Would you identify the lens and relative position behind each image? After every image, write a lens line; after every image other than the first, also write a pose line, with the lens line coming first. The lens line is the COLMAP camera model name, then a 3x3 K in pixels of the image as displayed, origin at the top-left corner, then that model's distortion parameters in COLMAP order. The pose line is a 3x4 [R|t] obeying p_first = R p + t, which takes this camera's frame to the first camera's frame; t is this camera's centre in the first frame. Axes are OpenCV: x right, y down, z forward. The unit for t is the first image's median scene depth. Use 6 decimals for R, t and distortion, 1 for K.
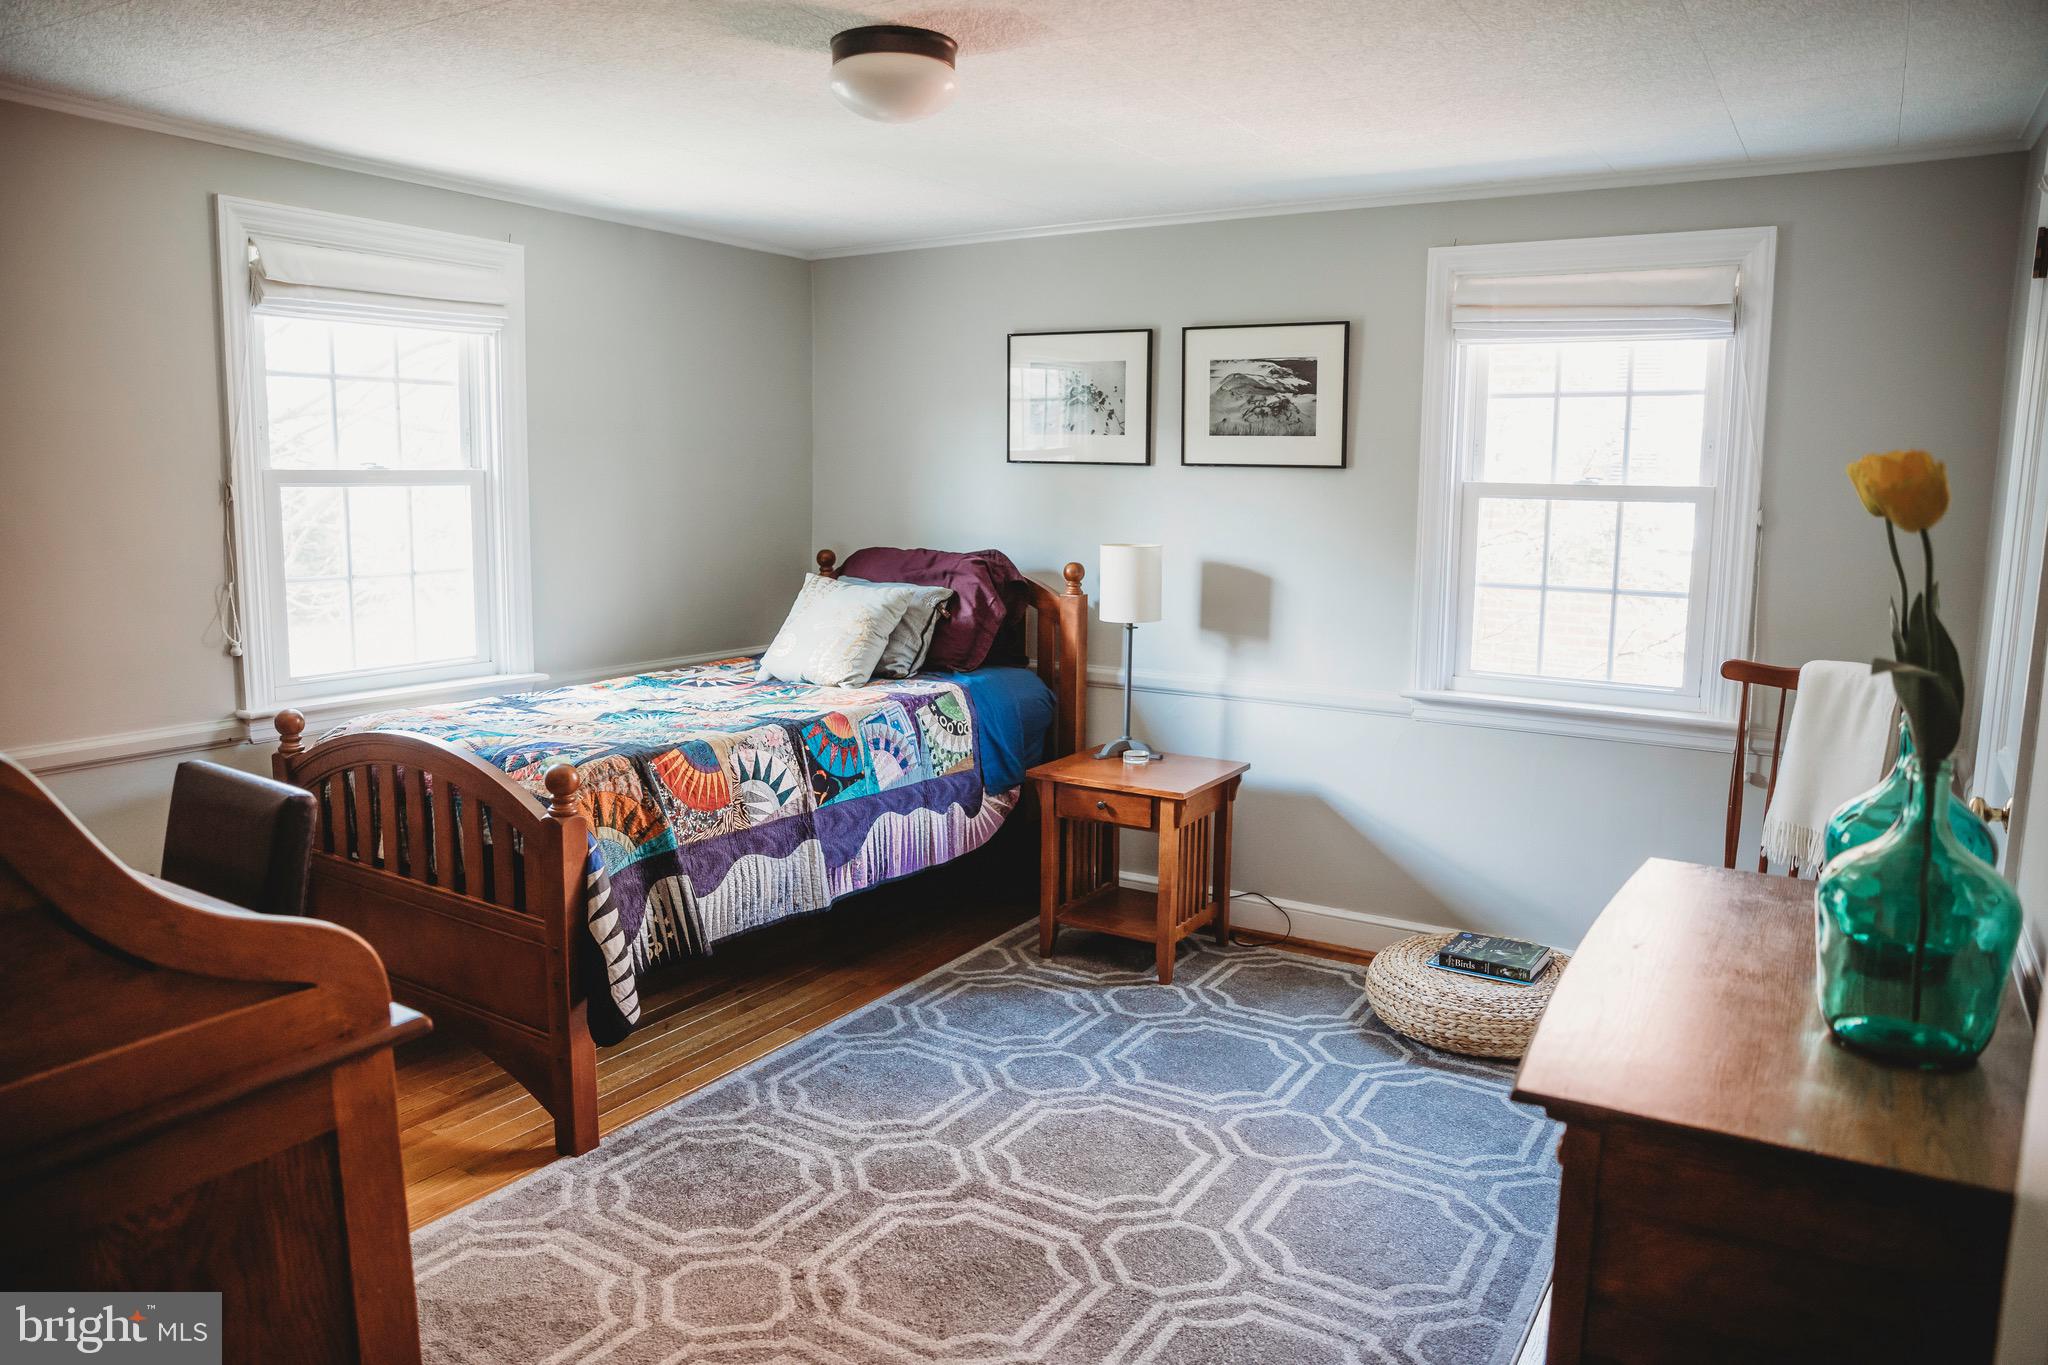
lens RADIAL K [[1387.9, 0, 1024.0], [0, 1387.9, 682.5], [0, 0, 1]] dist [-0.051501, 0.000514]
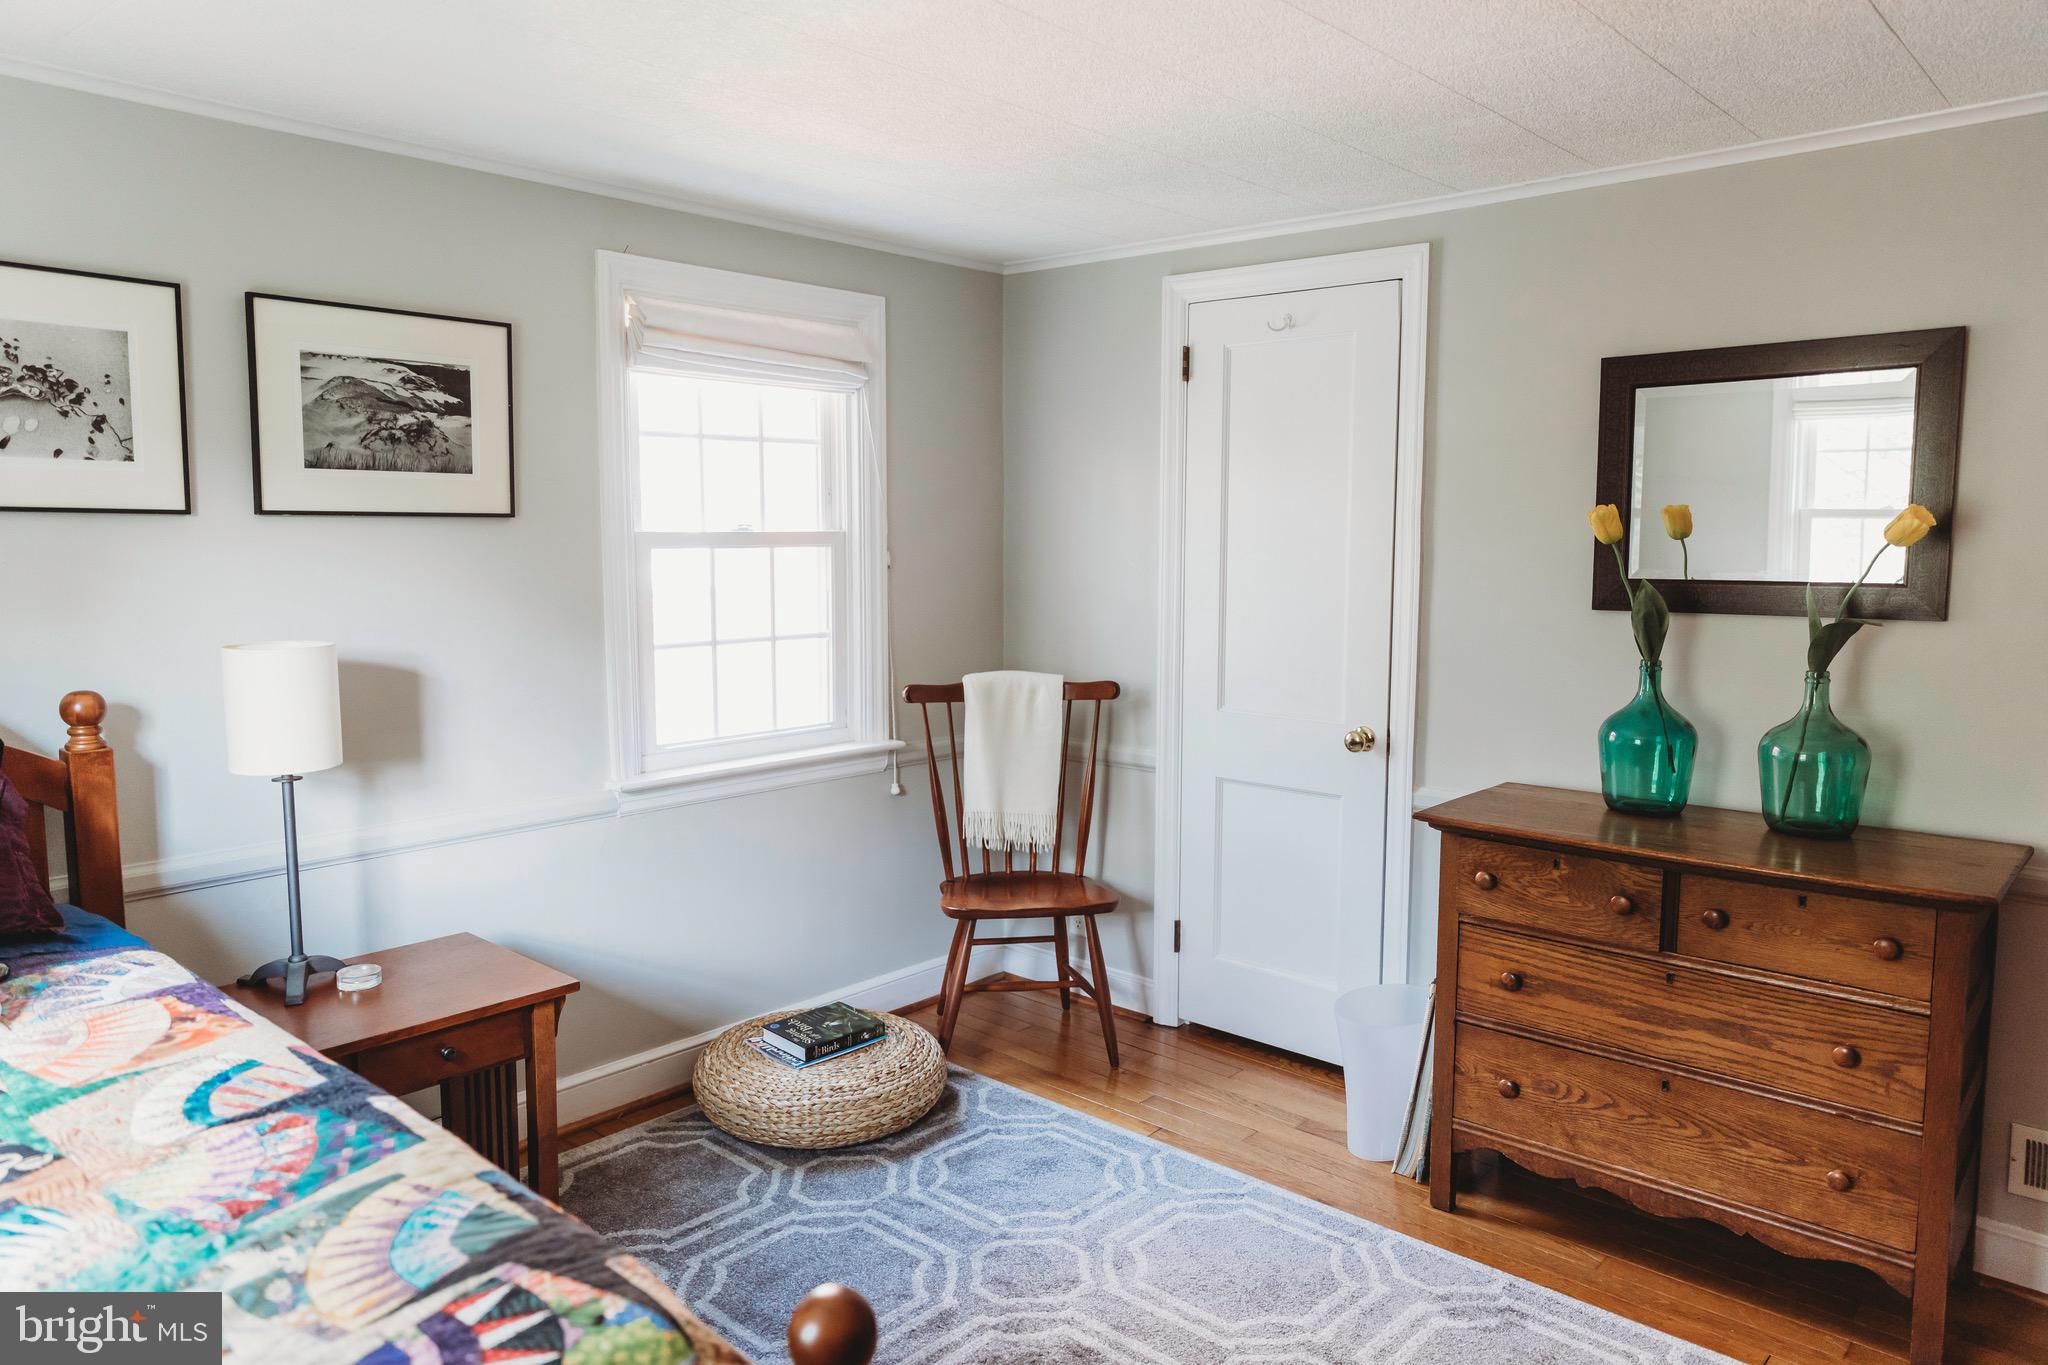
lens RADIAL K [[1363.9, 0, 1024.0], [0, 1363.9, 682.5], [0, 0, 1]] dist [0.014969, -0.002182]
pose [[0.179108, -0.126476, 0.975666, -0.466642], [0.147405, 0.983958, 0.100491, -0.099174], [-0.972724, 0.125819, 0.194878, 0.588877]]
